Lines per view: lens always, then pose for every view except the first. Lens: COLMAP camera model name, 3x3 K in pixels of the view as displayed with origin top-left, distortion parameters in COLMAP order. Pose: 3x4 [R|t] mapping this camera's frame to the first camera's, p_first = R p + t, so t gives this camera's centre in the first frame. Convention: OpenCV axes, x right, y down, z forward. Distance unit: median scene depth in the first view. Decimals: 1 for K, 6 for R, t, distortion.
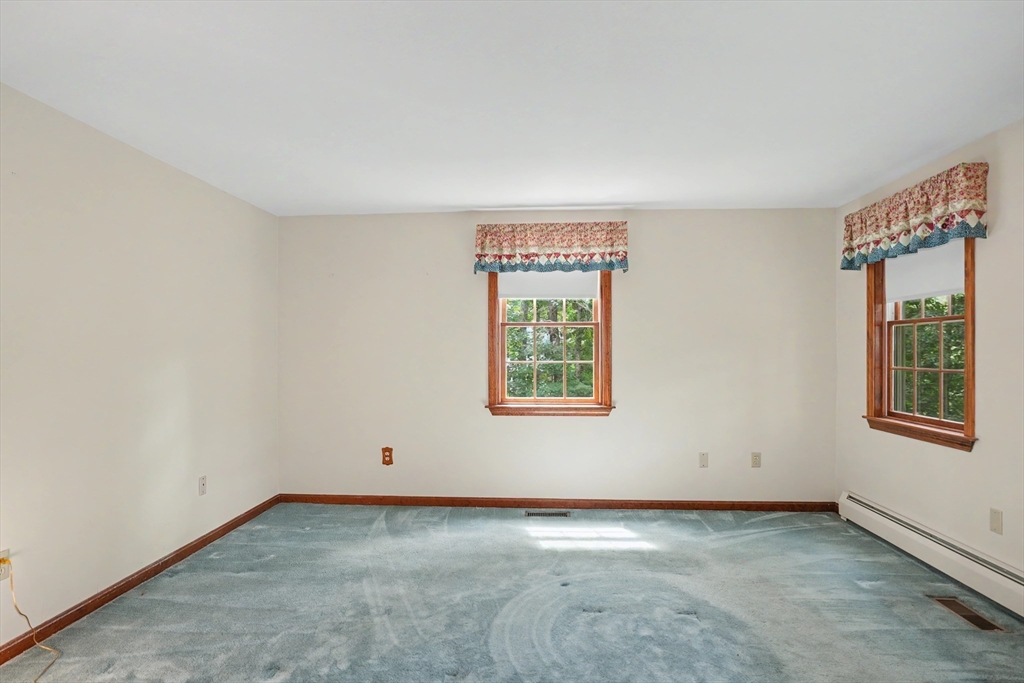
lens RADIAL K [[560.9, 0, 494.7], [0, 560.9, 341.8], [0, 0, 1]] dist [-0.061921, 0.039624]
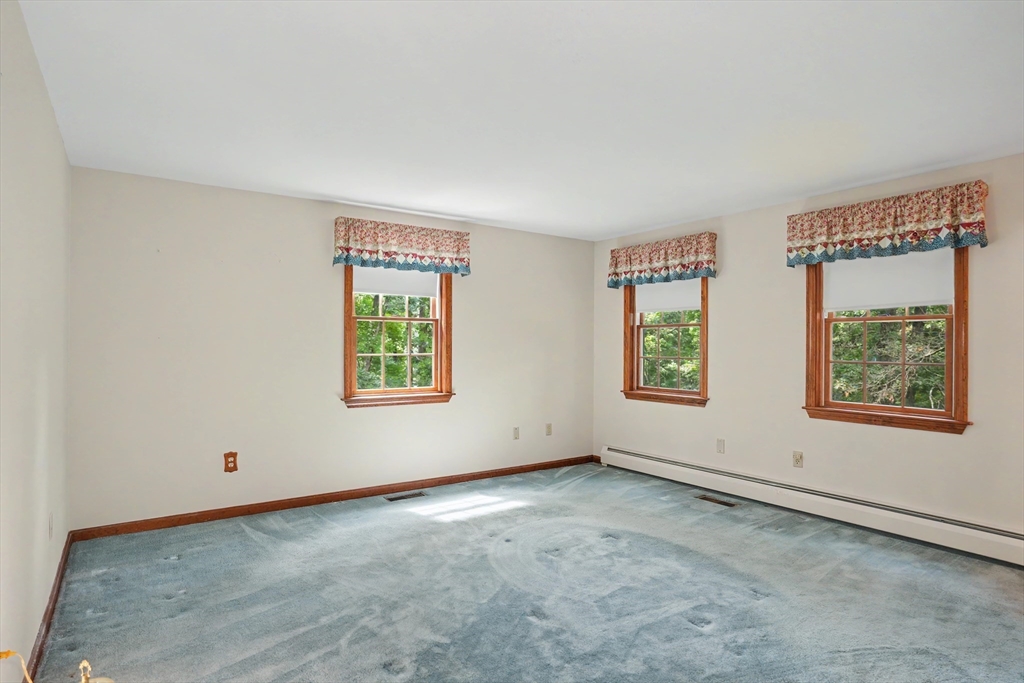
lens RADIAL K [[560.9, 0, 494.7], [0, 560.9, 341.8], [0, 0, 1]] dist [-0.061921, 0.039624]
pose [[0.782331, 0.007075, 0.622823, -0.444485], [-0.014632, 0.999868, 0.007021, 0.001185], [-0.622691, -0.014606, 0.782332, 0.058539]]
